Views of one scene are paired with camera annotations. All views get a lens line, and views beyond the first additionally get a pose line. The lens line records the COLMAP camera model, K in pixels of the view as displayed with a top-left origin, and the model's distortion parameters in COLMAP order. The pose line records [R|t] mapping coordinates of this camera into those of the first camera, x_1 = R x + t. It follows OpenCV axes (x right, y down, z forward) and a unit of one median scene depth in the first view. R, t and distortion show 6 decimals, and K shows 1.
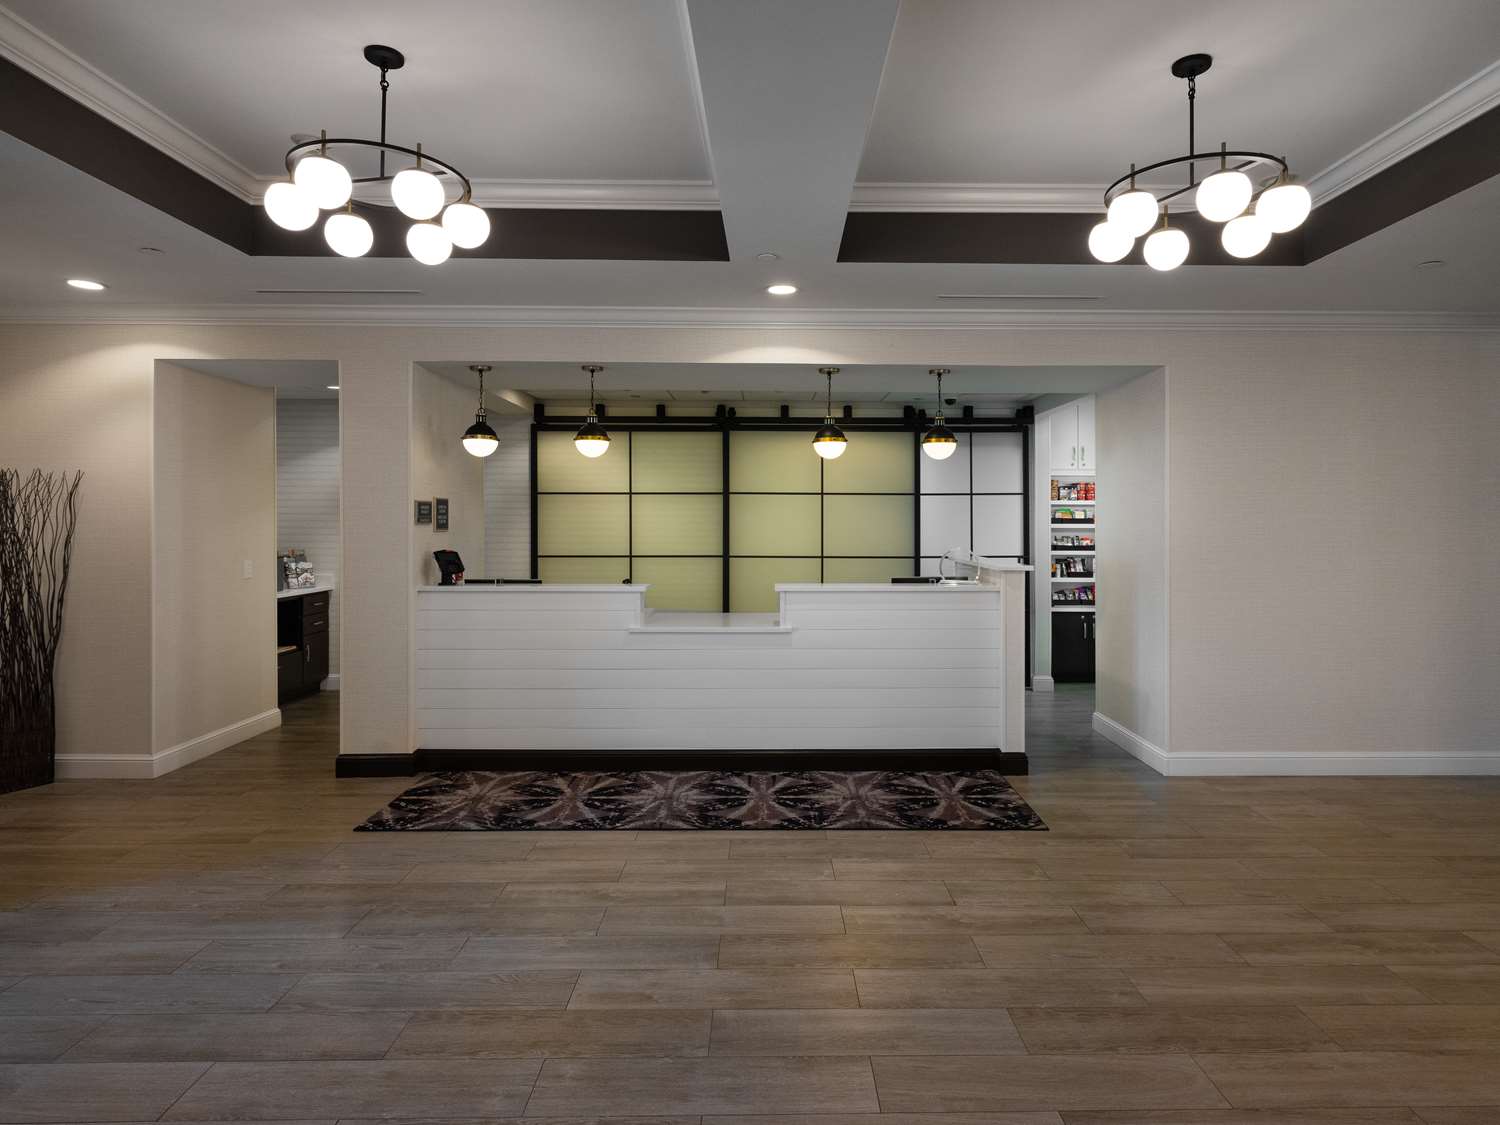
lens RADIAL K [[817.6, 0, 748.6], [0, 817.6, 594.1], [0, 0, 1]] dist [0.007052, -0.002041]
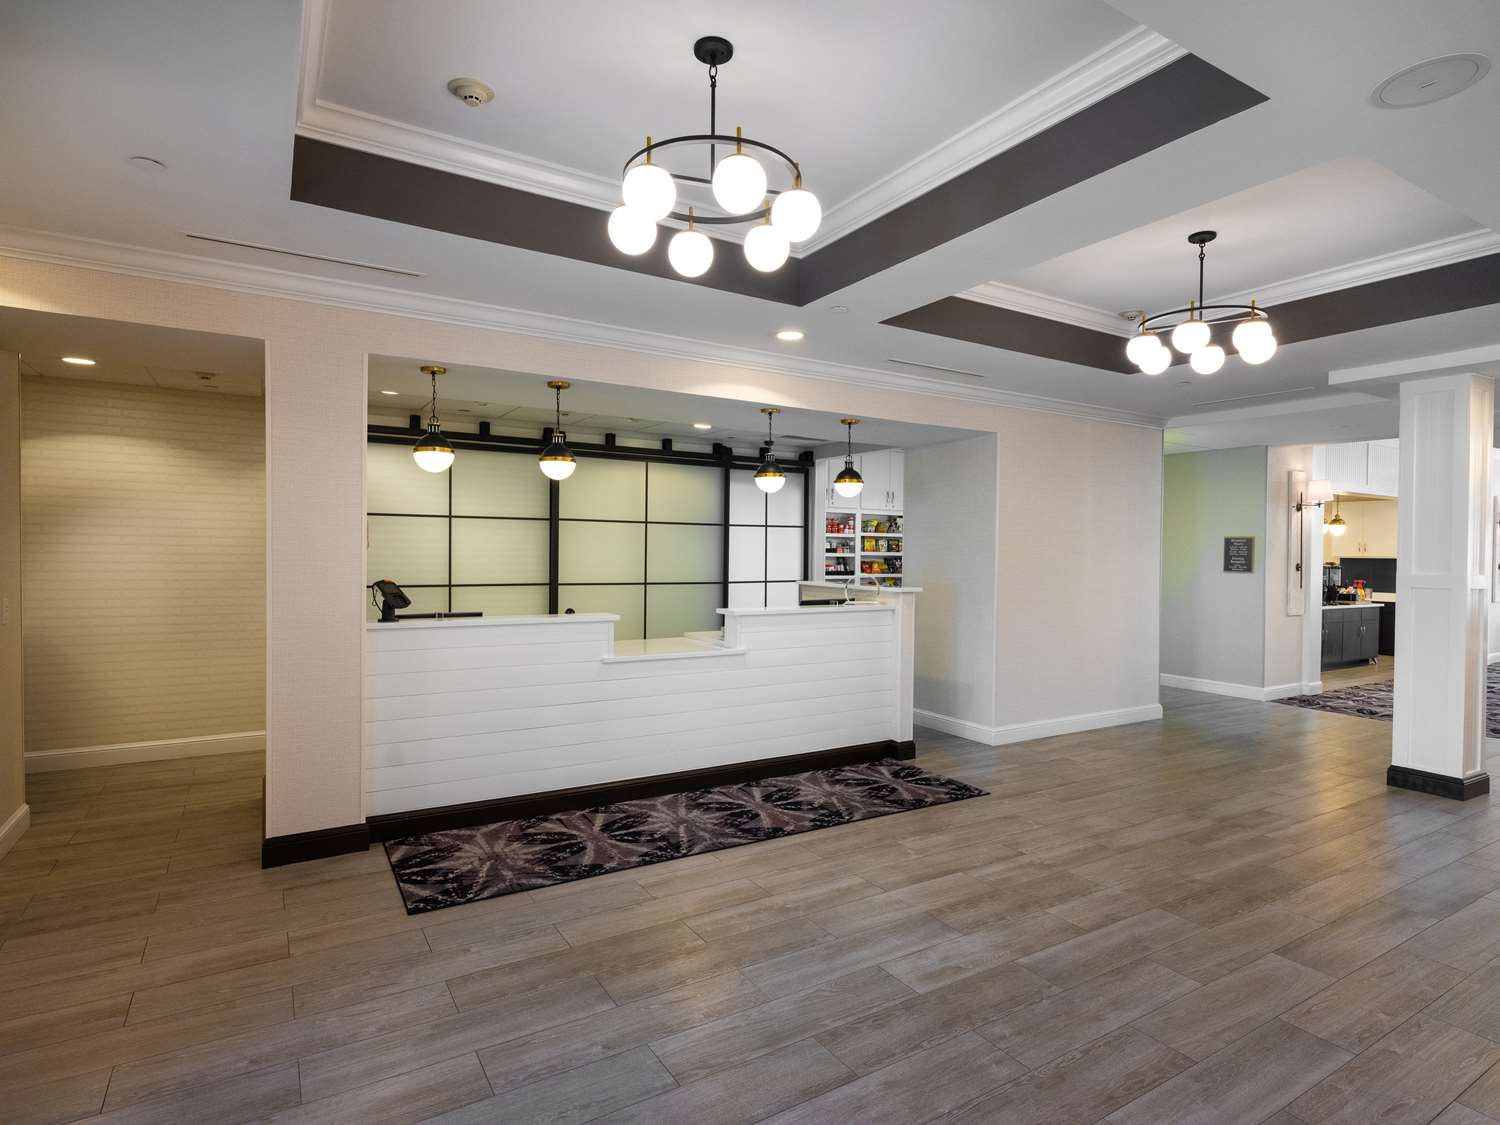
lens RADIAL K [[817.6, 0, 732.0], [0, 817.6, 584.5], [0, 0, 1]] dist [0.007052, -0.002041]
pose [[0.856762, -0.010972, 0.515596, -0.576973], [0.034536, 0.998750, -0.036133, -0.002310], [-0.514555, 0.048764, 0.856070, 0.101219]]
